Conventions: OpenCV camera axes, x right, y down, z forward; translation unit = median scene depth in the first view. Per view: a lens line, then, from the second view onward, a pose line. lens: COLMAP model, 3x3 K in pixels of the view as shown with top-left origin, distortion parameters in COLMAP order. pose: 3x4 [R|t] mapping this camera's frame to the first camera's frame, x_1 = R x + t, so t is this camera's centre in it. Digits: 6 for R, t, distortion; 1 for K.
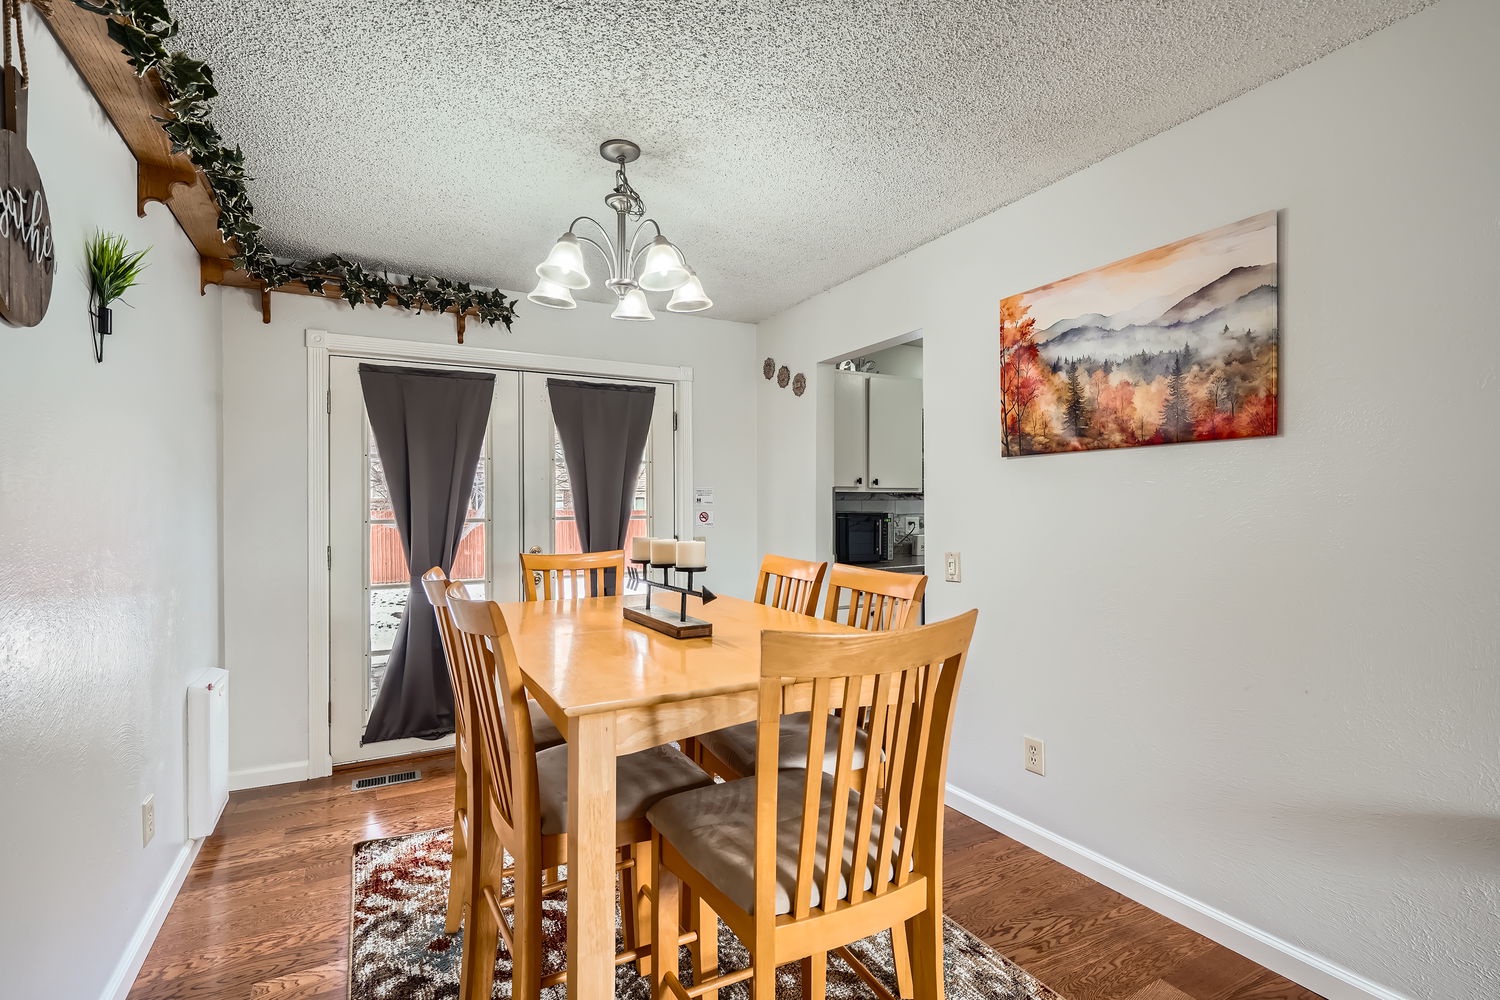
lens RADIAL K [[692.4, 0, 745.5], [0, 692.4, 498.4], [0, 0, 1]] dist [0.003339, -0.000570]
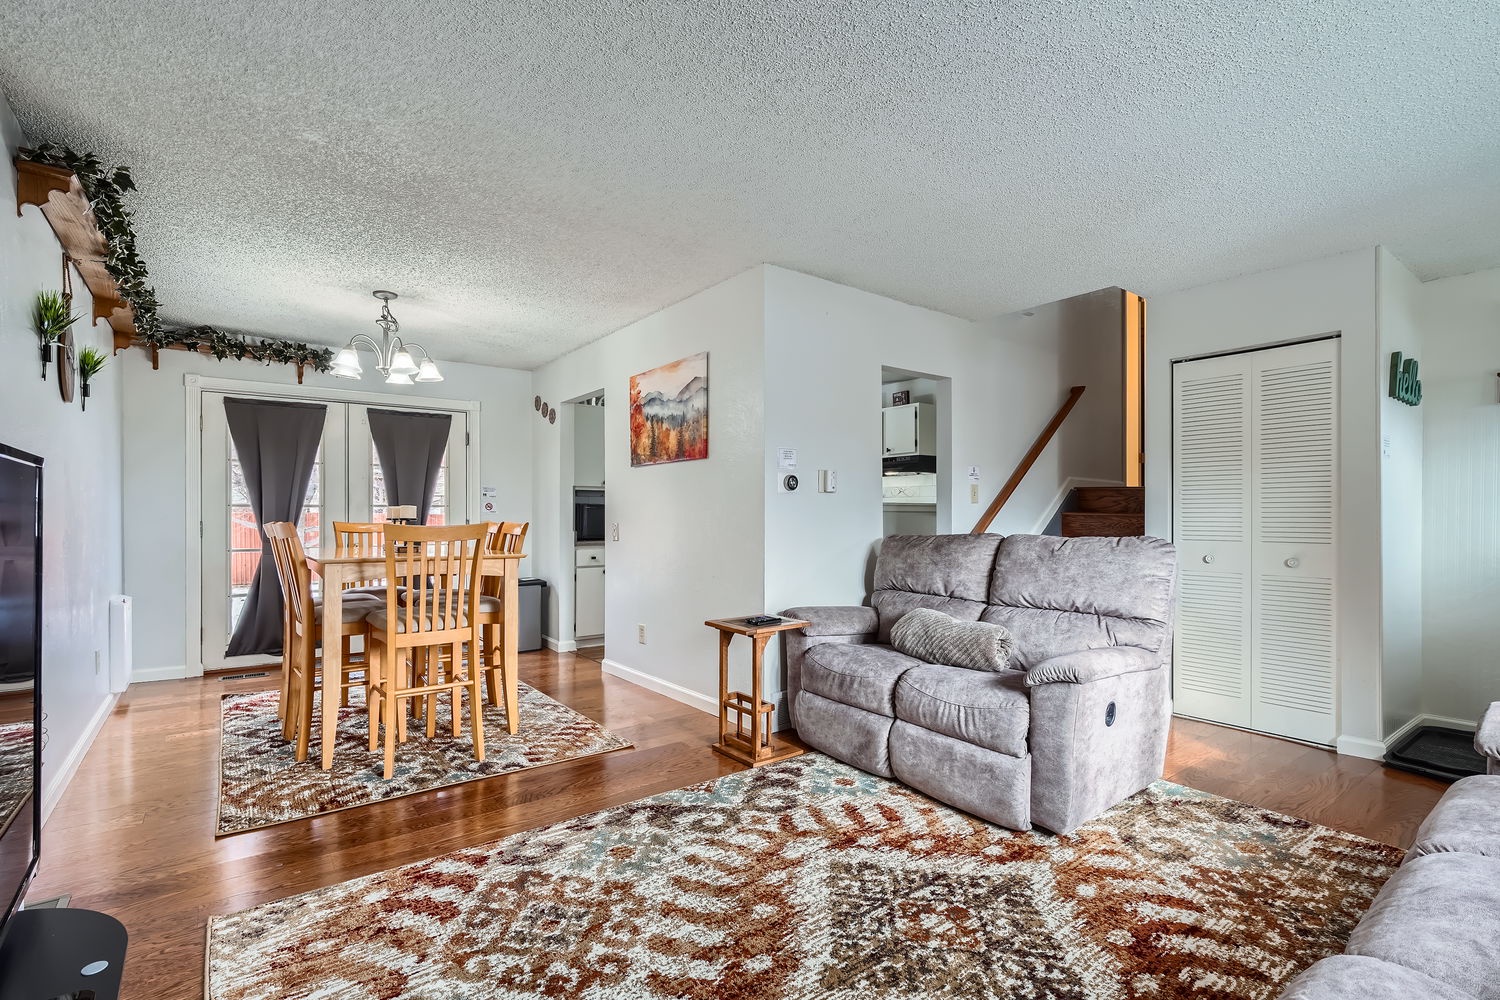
lens RADIAL K [[692.4, 0, 753.4], [0, 692.4, 512.9], [0, 0, 1]] dist [0.003339, -0.000570]
pose [[0.988492, 0.005639, 0.151168, 0.353702], [-0.006785, 0.999952, 0.007065, 0.036194], [-0.151121, -0.008009, 0.988483, -0.666967]]
